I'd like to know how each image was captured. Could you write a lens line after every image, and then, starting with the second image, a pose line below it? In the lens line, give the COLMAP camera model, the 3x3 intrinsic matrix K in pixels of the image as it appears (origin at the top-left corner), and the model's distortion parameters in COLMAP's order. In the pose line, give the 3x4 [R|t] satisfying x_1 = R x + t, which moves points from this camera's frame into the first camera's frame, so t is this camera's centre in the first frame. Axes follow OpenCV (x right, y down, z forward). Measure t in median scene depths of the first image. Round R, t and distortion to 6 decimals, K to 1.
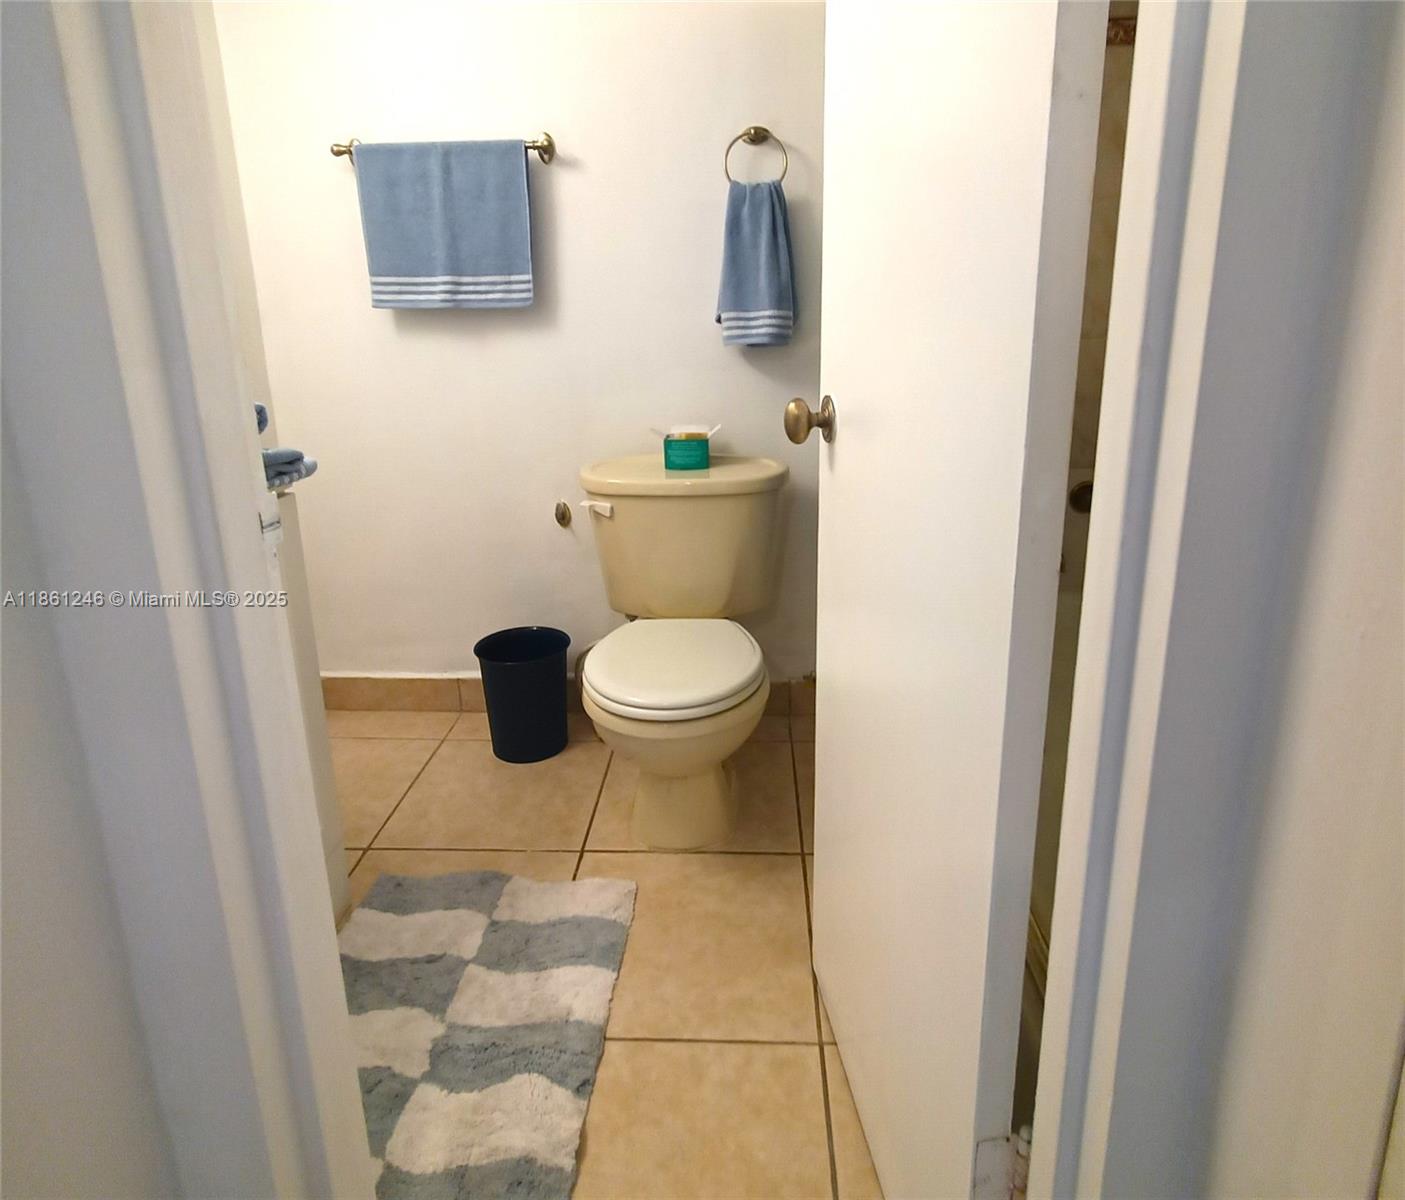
lens RADIAL K [[934.6, 0, 754.4], [0, 934.6, 600.5], [0, 0, 1]] dist [0.000462, -0.046581]
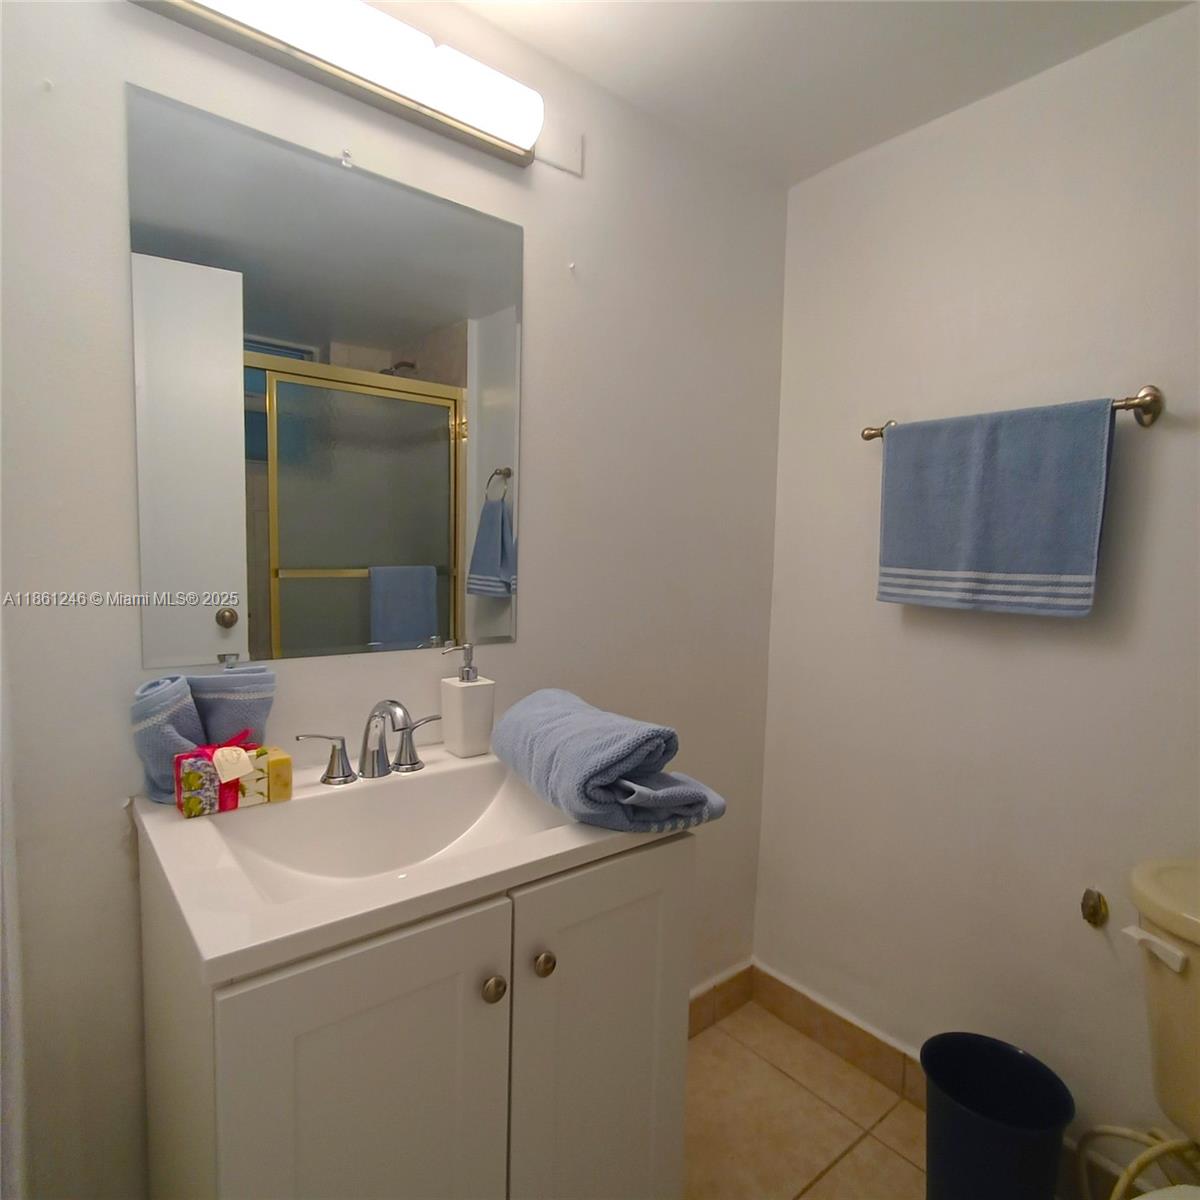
lens RADIAL K [[710.5, 0, 613.9], [0, 710.5, 603.2], [0, 0, 1]] dist [0.006527, 0.001228]
pose [[0.659940, 0.084930, -0.746502, -0.072715], [-0.244857, 0.963656, -0.106828, -0.180344], [0.710299, 0.253286, 0.656751, 0.385481]]
